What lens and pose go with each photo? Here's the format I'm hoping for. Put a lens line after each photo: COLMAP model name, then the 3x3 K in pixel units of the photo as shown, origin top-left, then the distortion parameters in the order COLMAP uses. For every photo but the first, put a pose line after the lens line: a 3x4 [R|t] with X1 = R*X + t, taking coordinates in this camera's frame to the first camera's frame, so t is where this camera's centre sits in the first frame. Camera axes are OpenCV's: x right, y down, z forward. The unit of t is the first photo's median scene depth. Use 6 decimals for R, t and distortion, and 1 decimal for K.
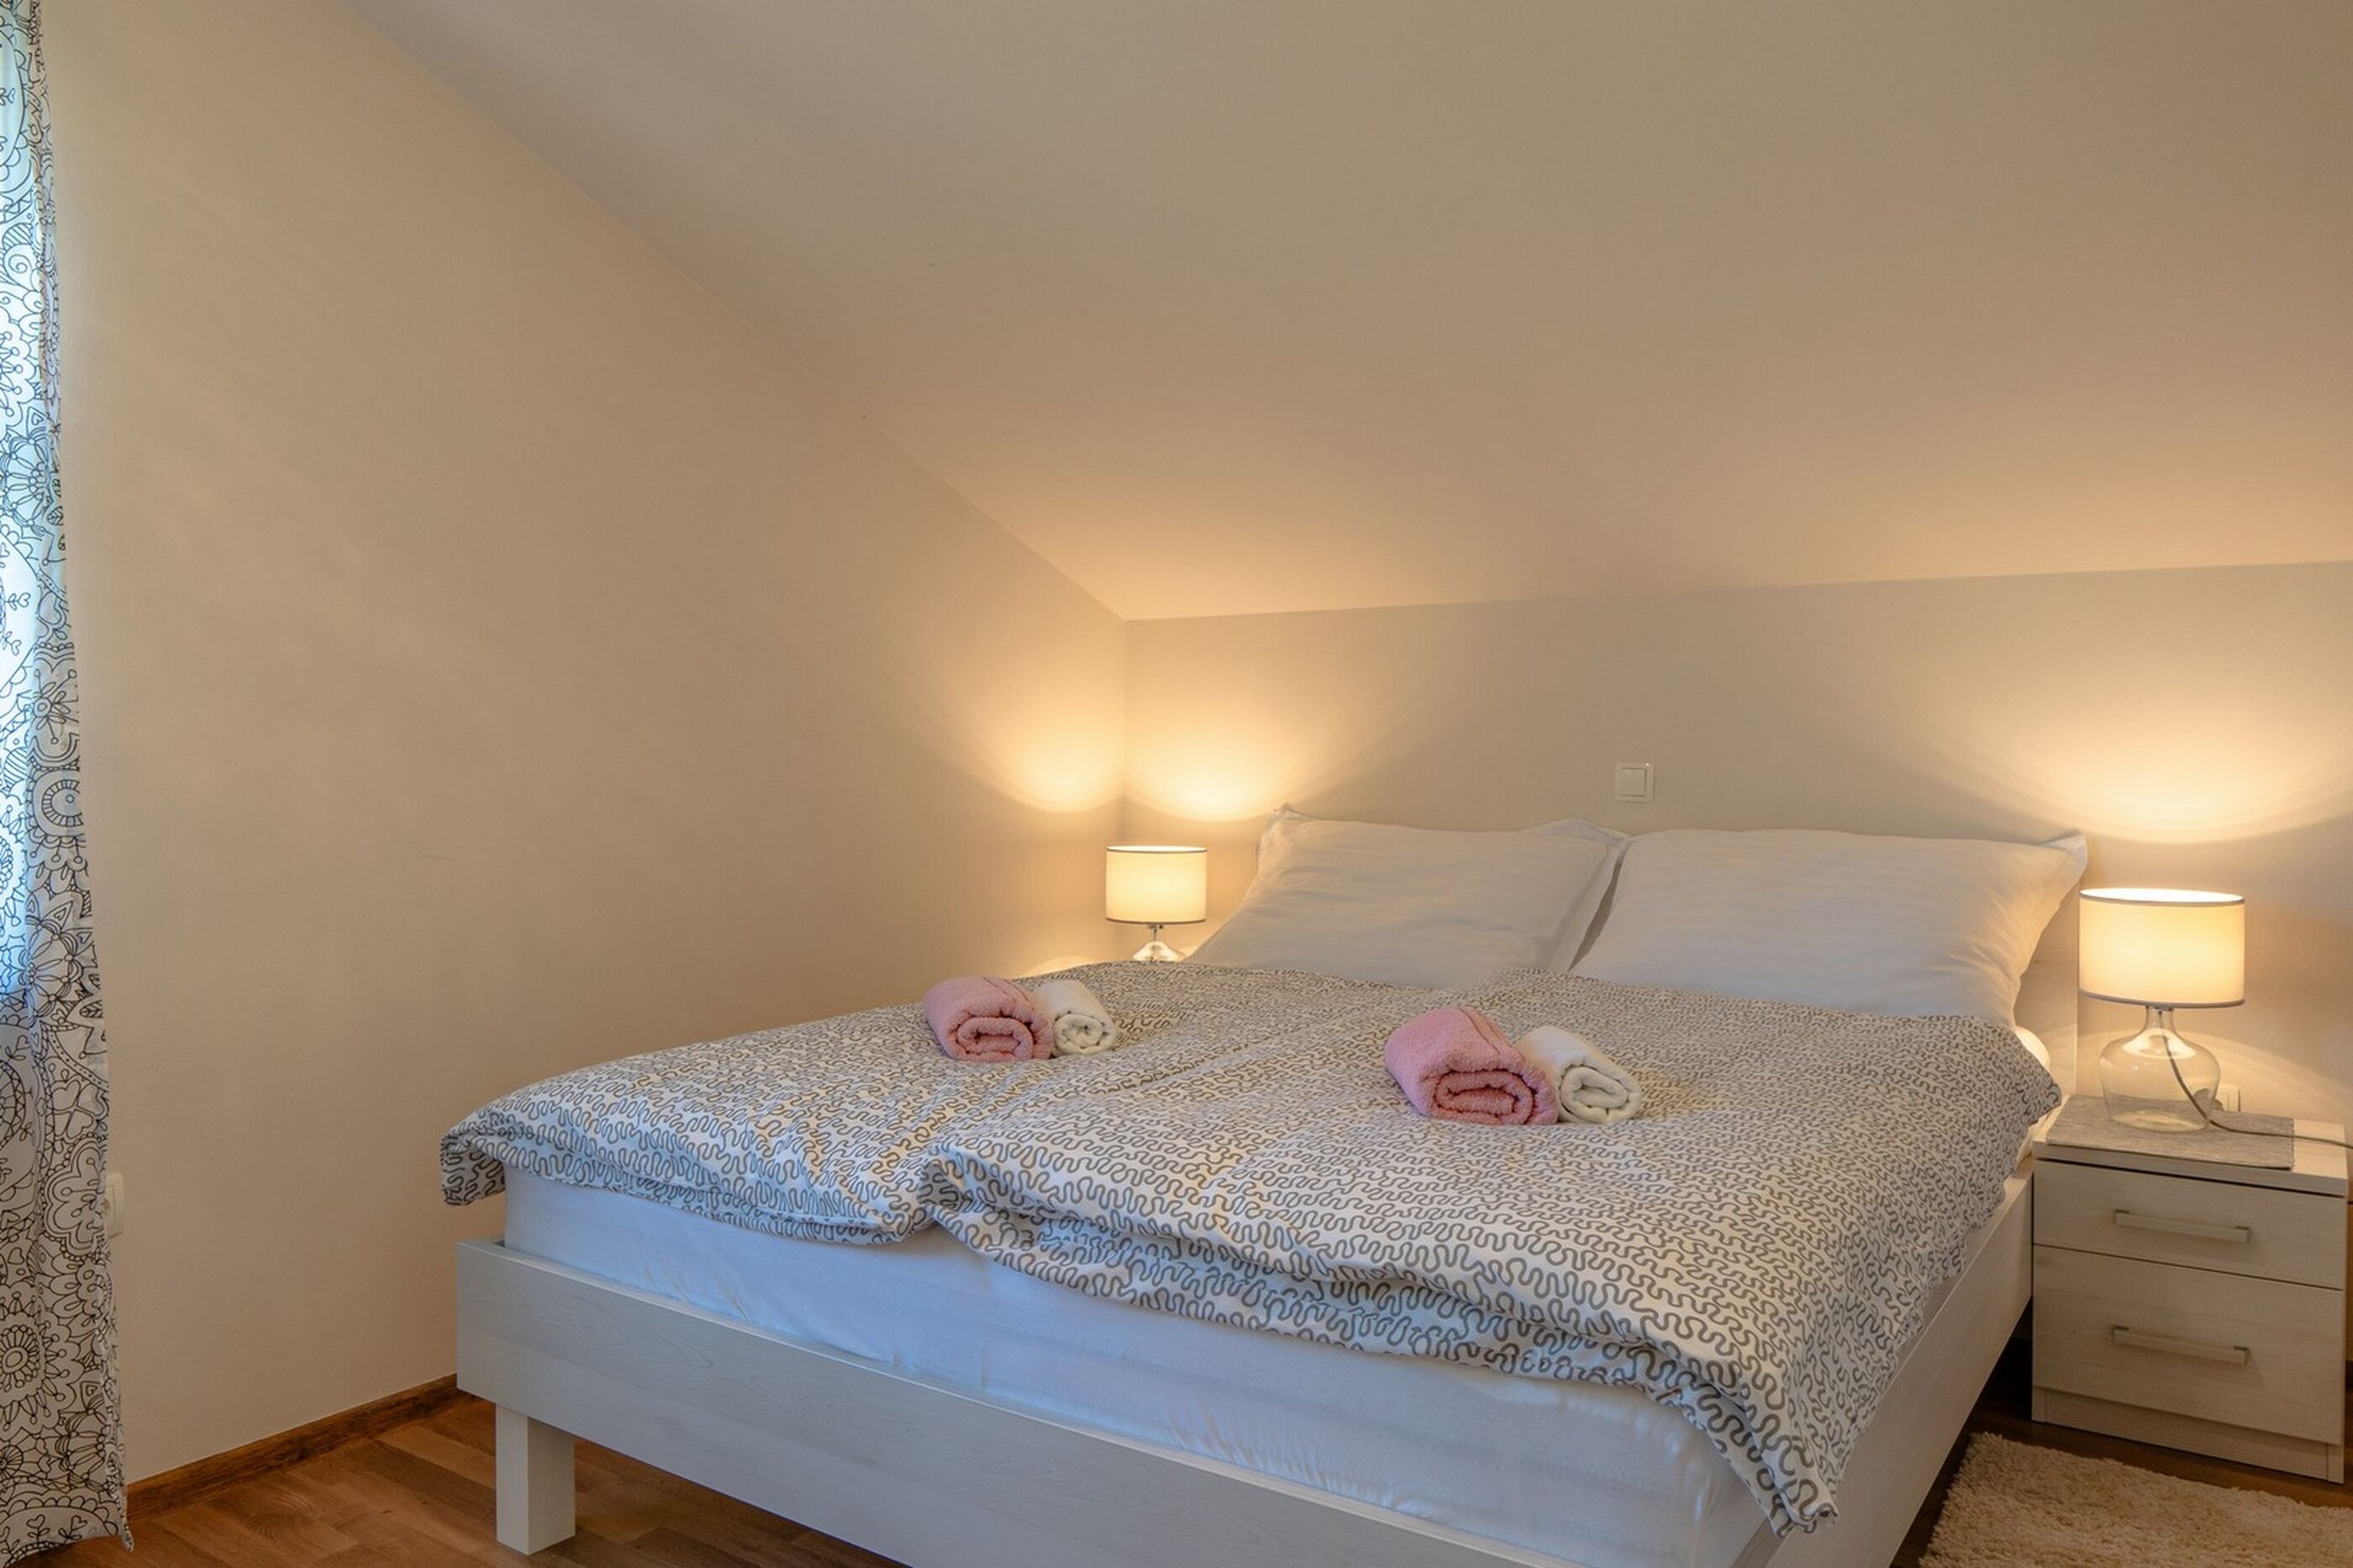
lens RADIAL K [[1651.1, 0, 1169.6], [0, 1651.1, 778.2], [0, 0, 1]] dist [0.000595, -0.006960]
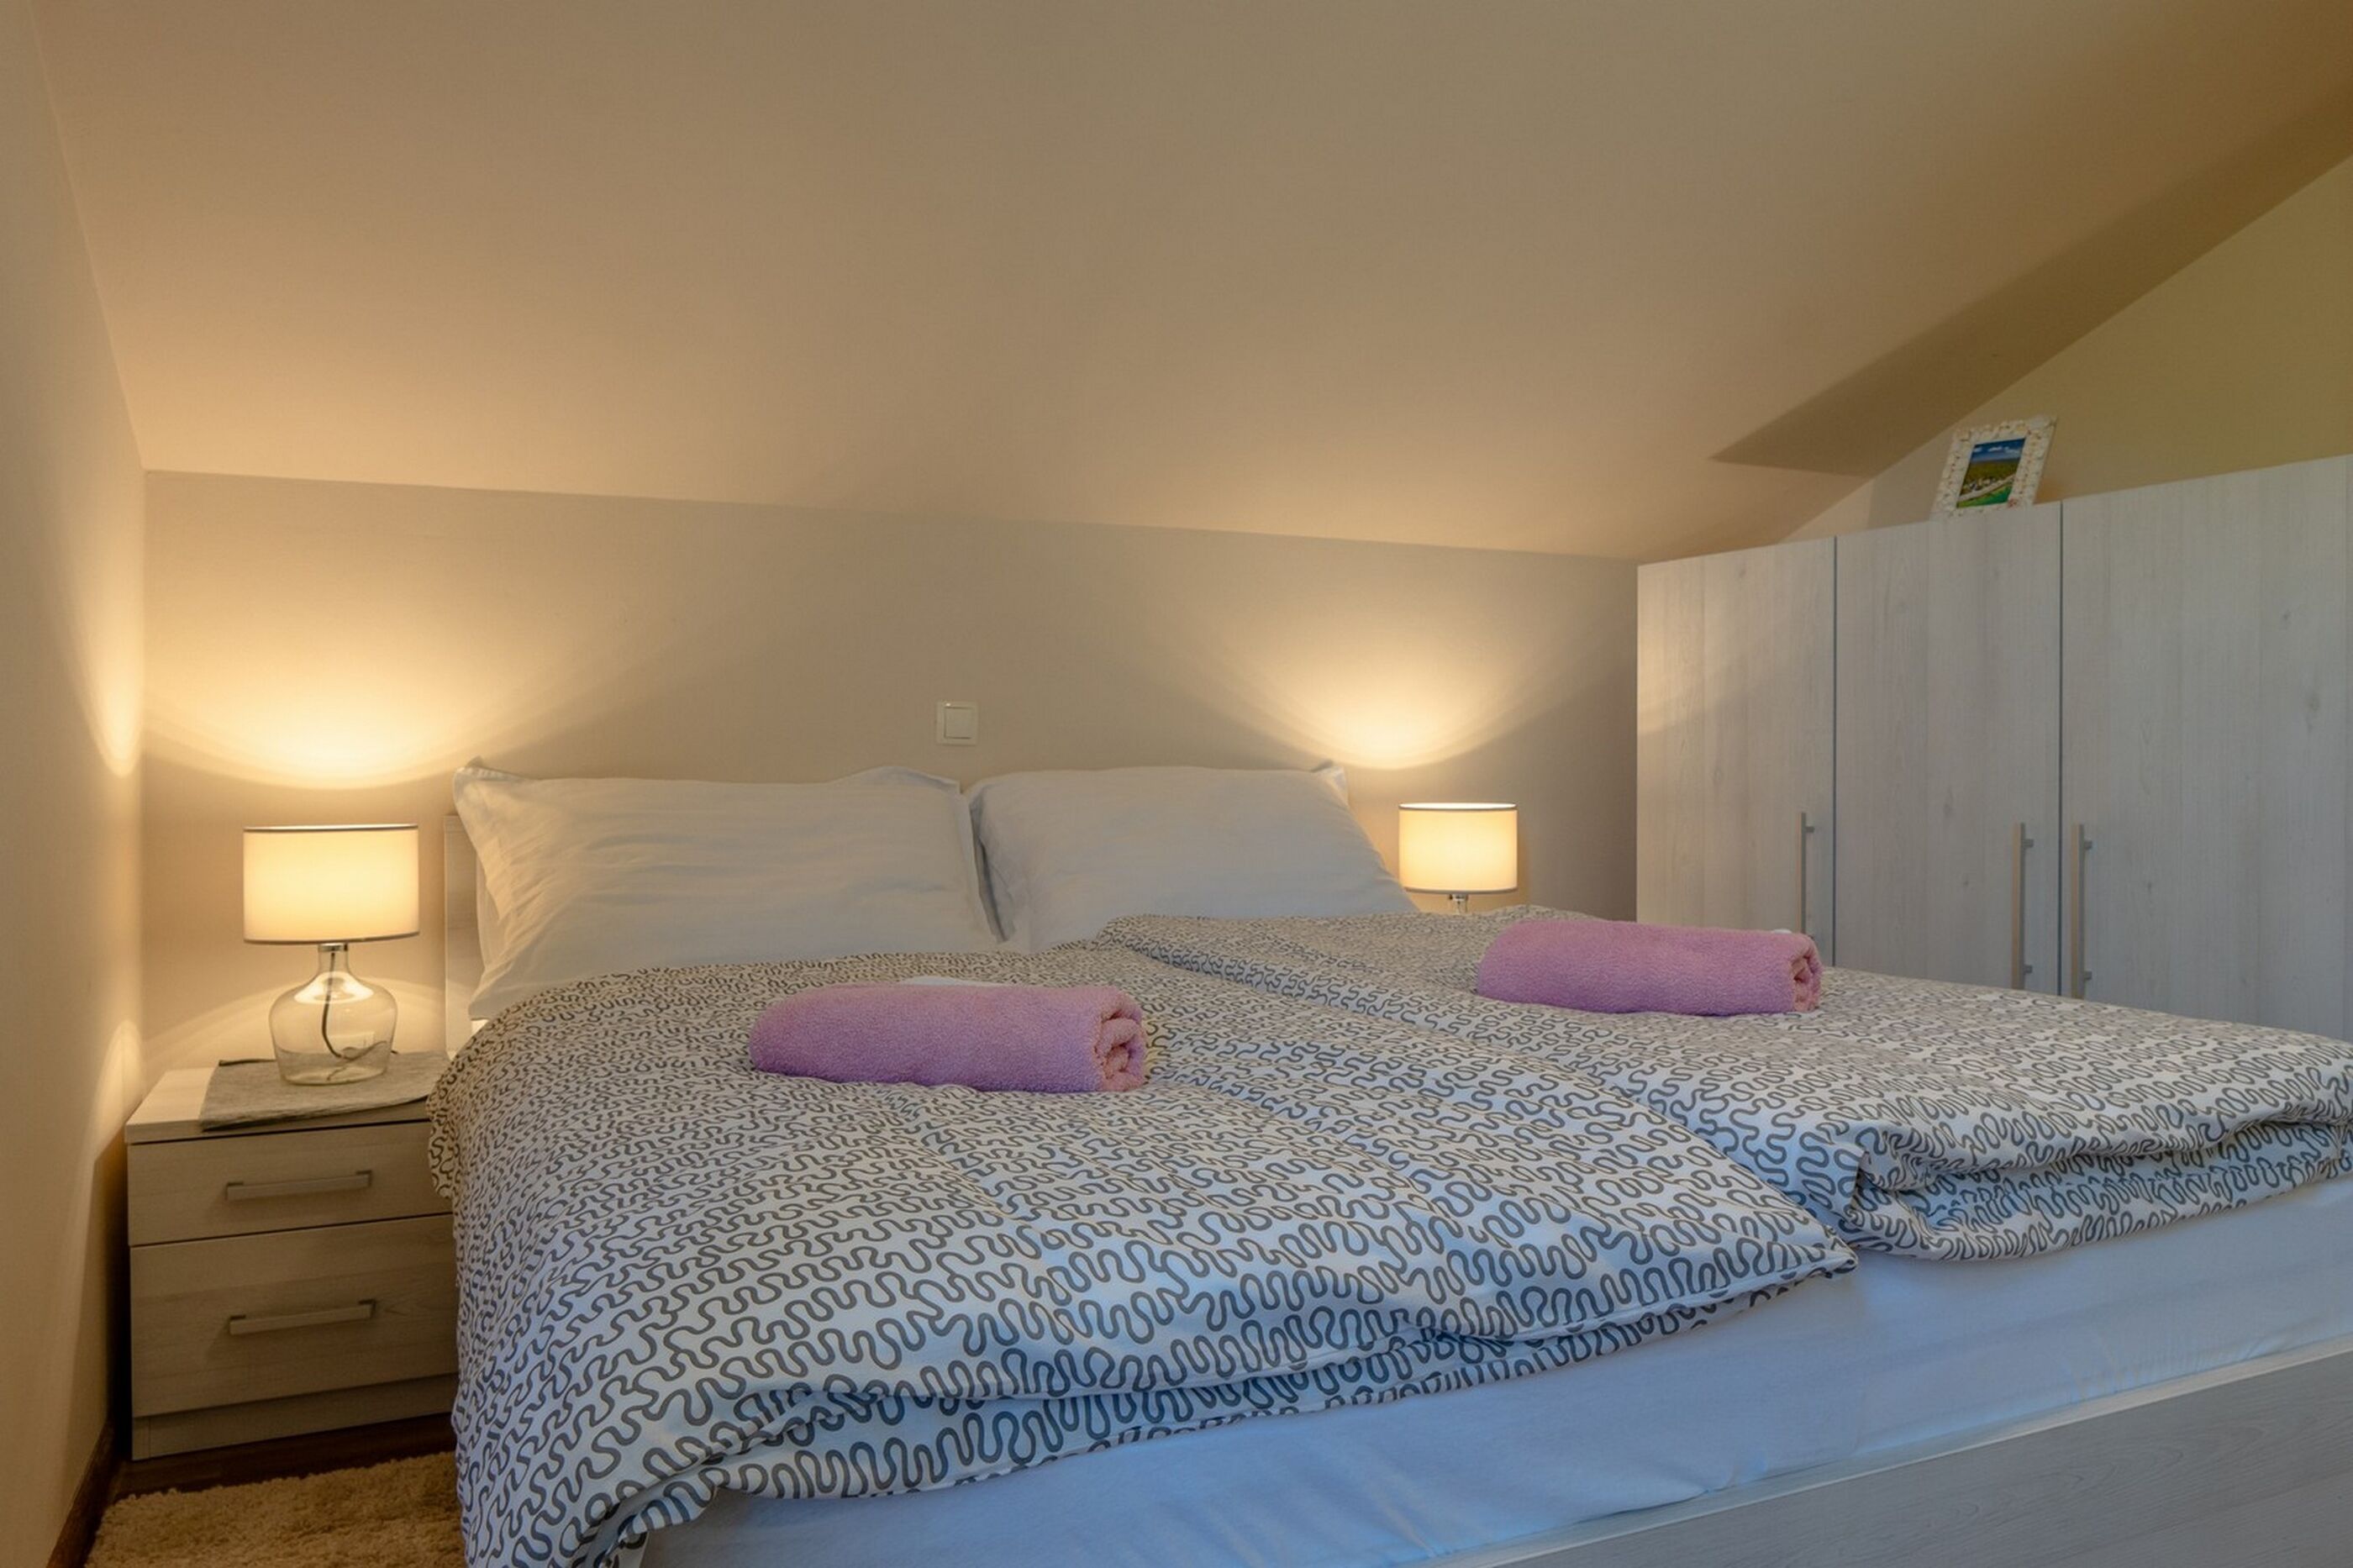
lens RADIAL K [[1651.1, 0, 1169.6], [0, 1651.1, 778.2], [0, 0, 1]] dist [0.000595, -0.006960]
pose [[0.509224, -0.010111, 0.860575, -0.763249], [0.020979, 0.999780, -0.000667, 0.060658], [-0.860378, 0.018394, 0.509324, 0.768049]]
